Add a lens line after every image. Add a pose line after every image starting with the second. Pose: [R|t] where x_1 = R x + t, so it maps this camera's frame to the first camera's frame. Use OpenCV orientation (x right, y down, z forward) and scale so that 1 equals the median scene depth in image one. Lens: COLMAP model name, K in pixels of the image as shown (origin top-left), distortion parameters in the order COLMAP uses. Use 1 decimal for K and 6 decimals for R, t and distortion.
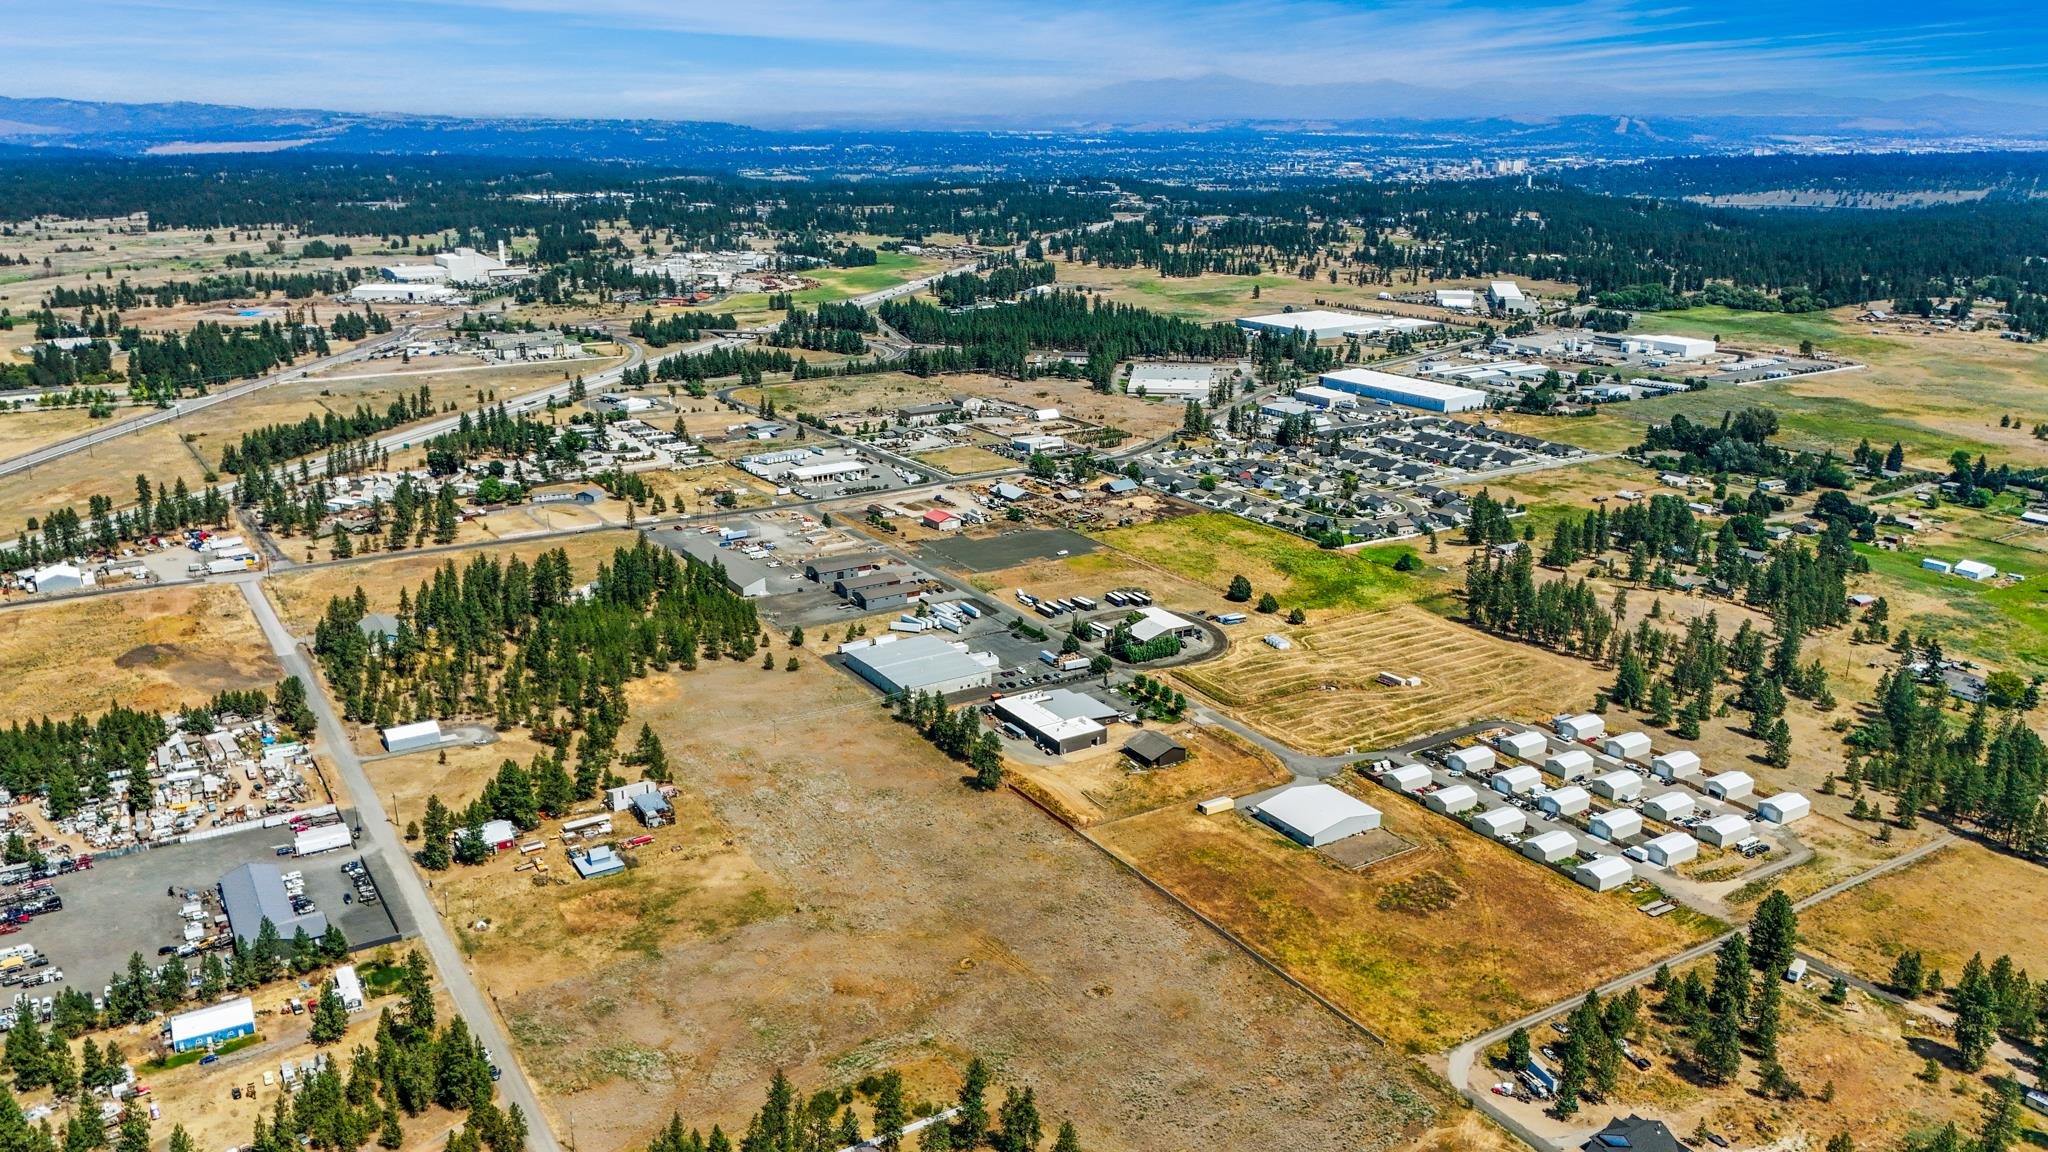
lens RADIAL K [[1511.6, 0, 1024.0], [0, 1511.6, 576.0], [0, 0, 1]] dist [0.090552, -0.104765]
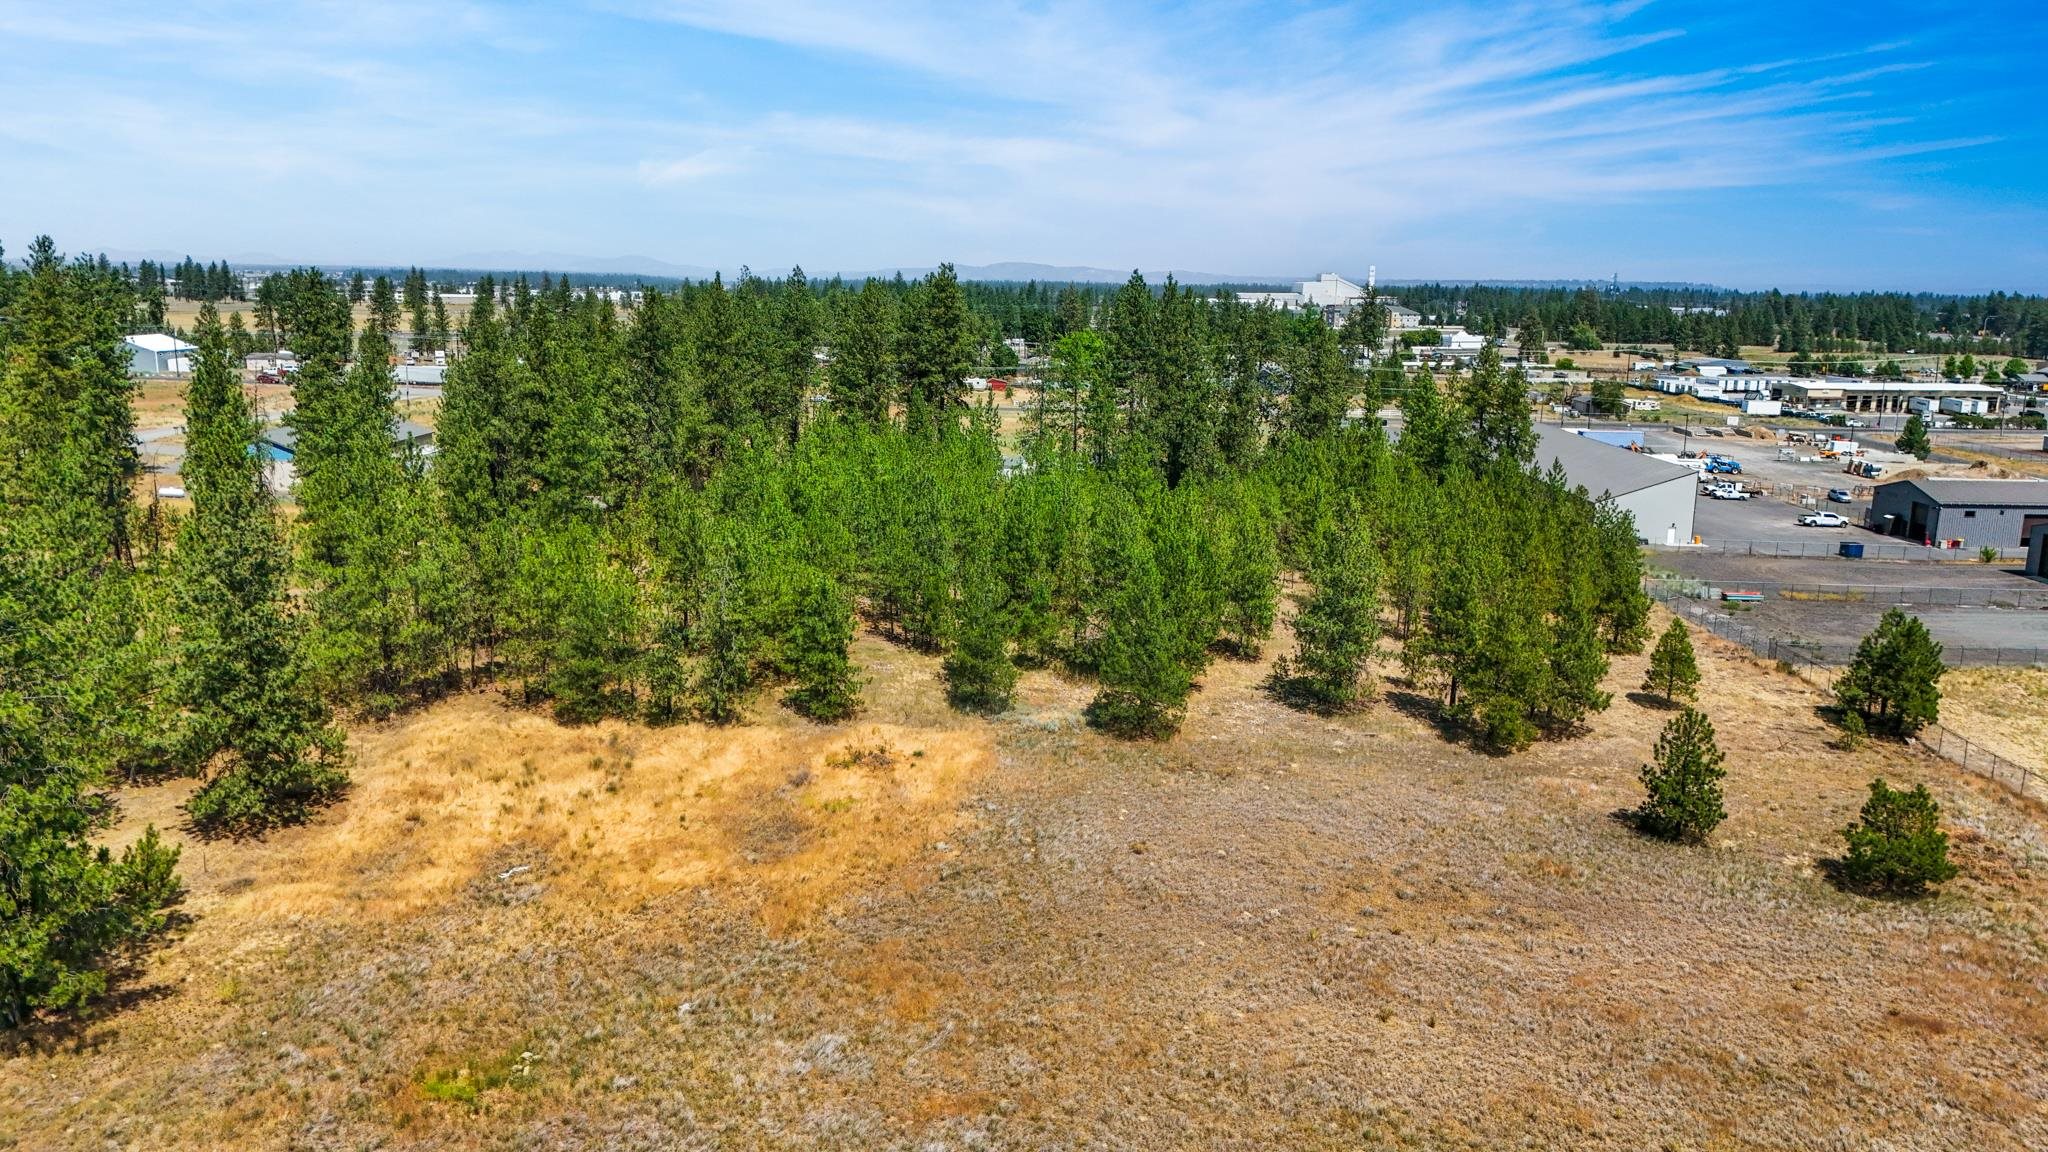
lens RADIAL K [[1528.8, 0, 1021.3], [0, 1528.8, 524.9], [0, 0, 1]] dist [0.075131, -0.095928]
pose [[0.832866, 0.096442, -0.545008, -0.134337], [-0.170466, 0.981532, -0.086815, 0.051857], [0.526570, 0.165210, 0.833924, 0.791391]]
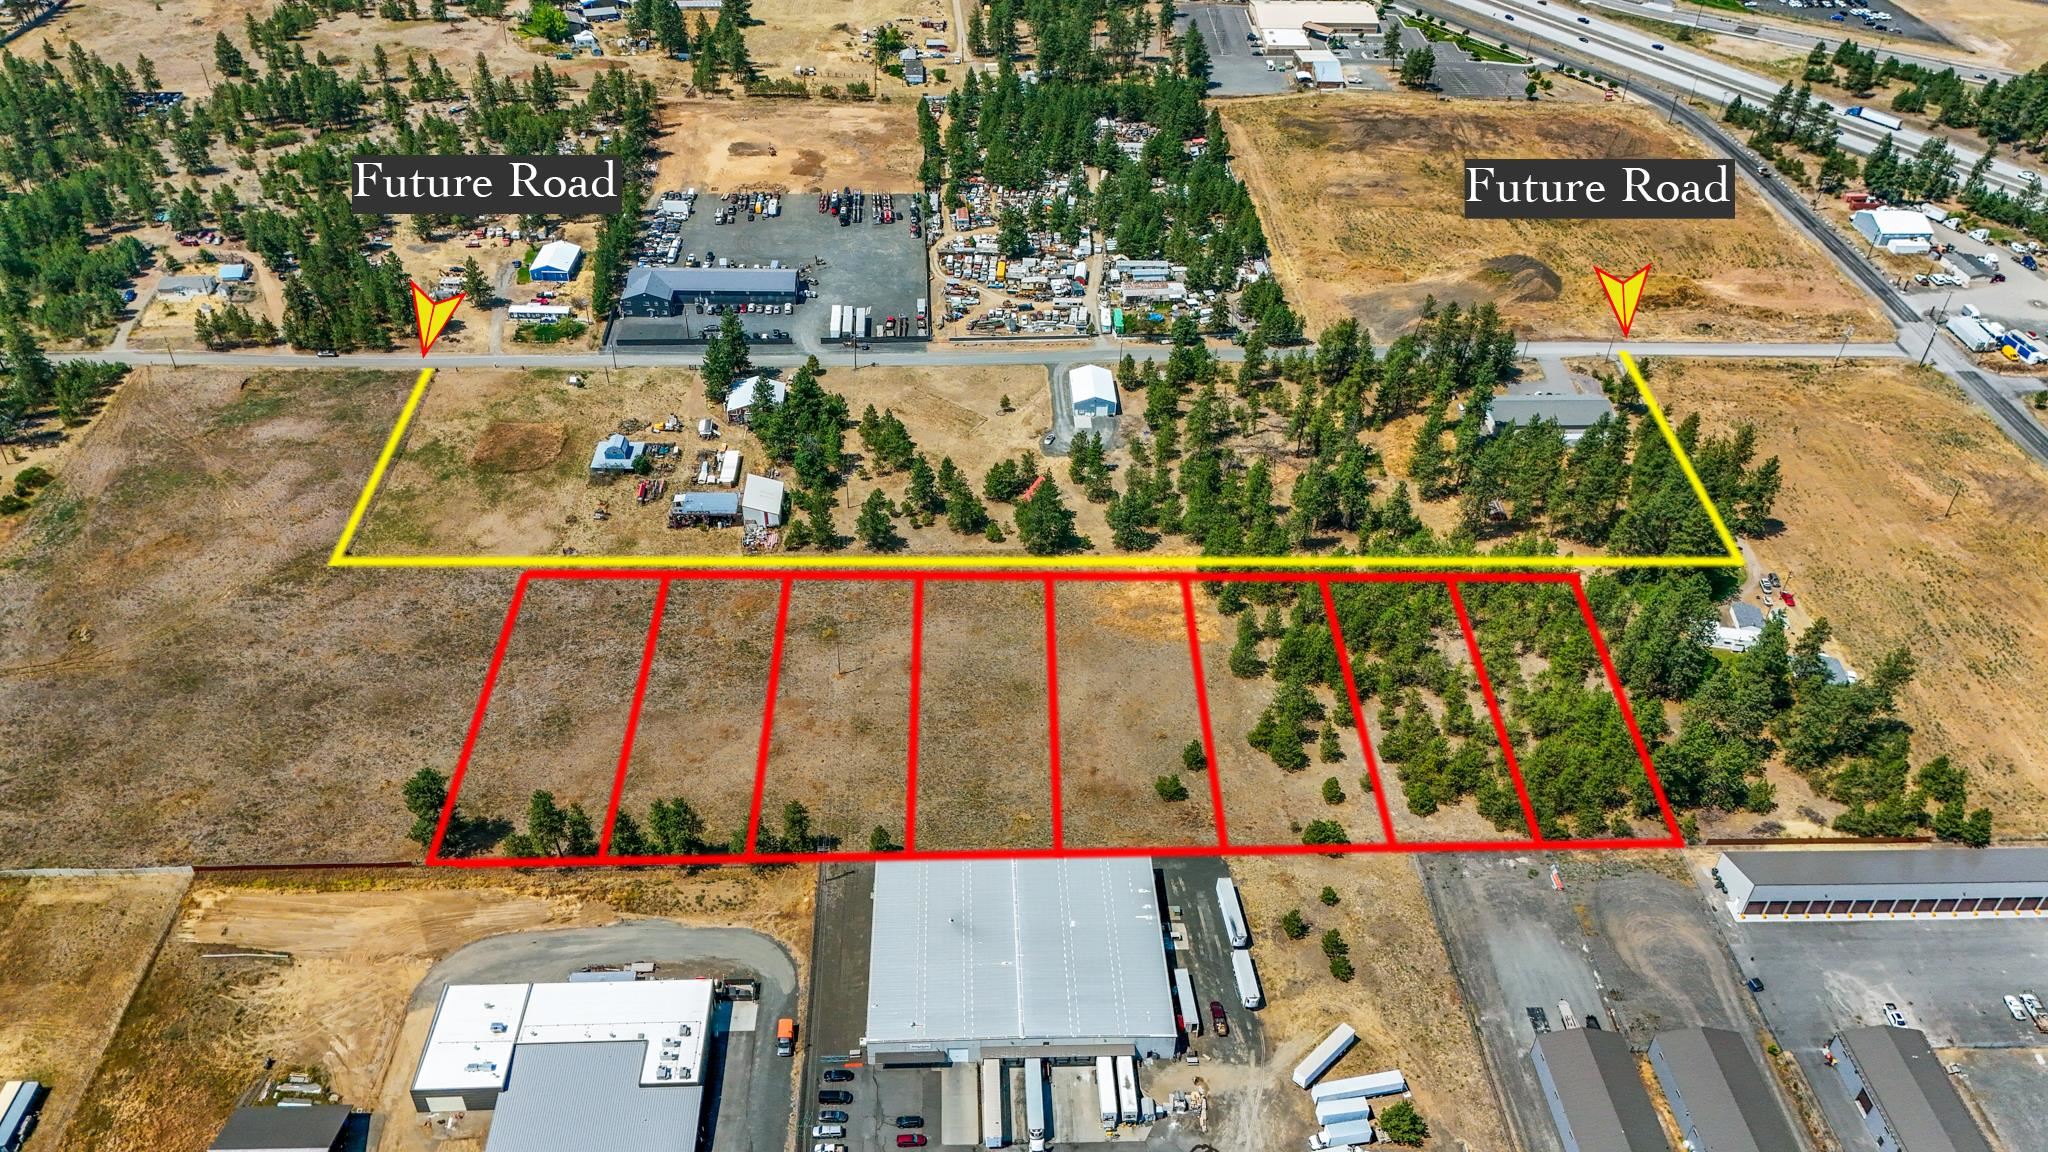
lens RADIAL K [[1509.8, 0, 1024.0], [0, 1509.8, 576.0], [0, 0, 1]] dist [0.078482, -0.087918]
pose [[-0.496411, 0.518113, -0.696517, 0.161183], [-0.279397, 0.664305, 0.693279, -0.286404], [0.821897, 0.538756, -0.185009, 0.937527]]
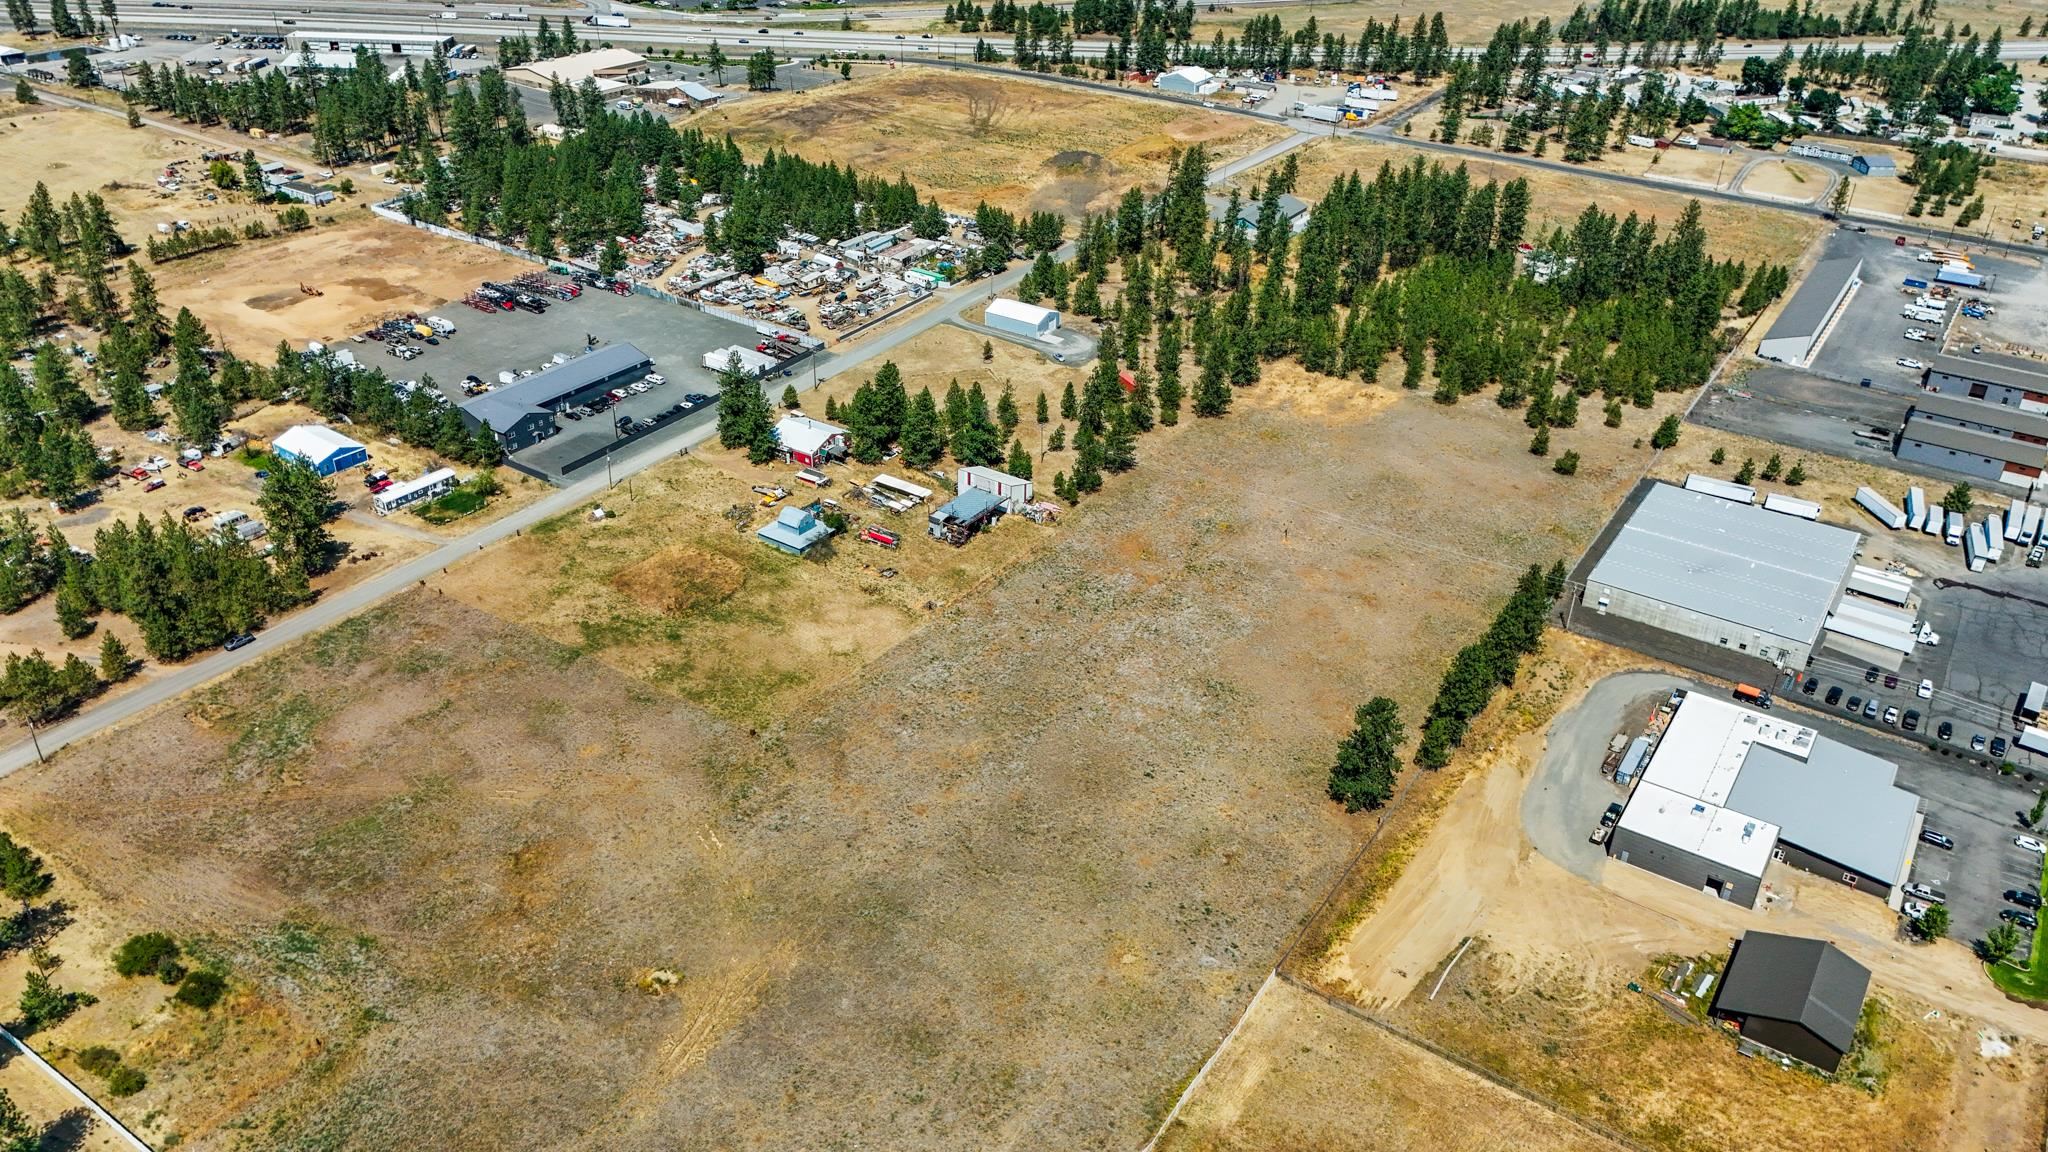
lens RADIAL K [[1509.8, 0, 1024.0], [0, 1509.8, 576.0], [0, 0, 1]] dist [0.078482, -0.087918]
pose [[0.402500, 0.464238, -0.788972, 0.210937], [-0.284225, 0.882650, 0.374359, -0.053500], [0.870178, 0.073566, 0.487214, 0.514965]]
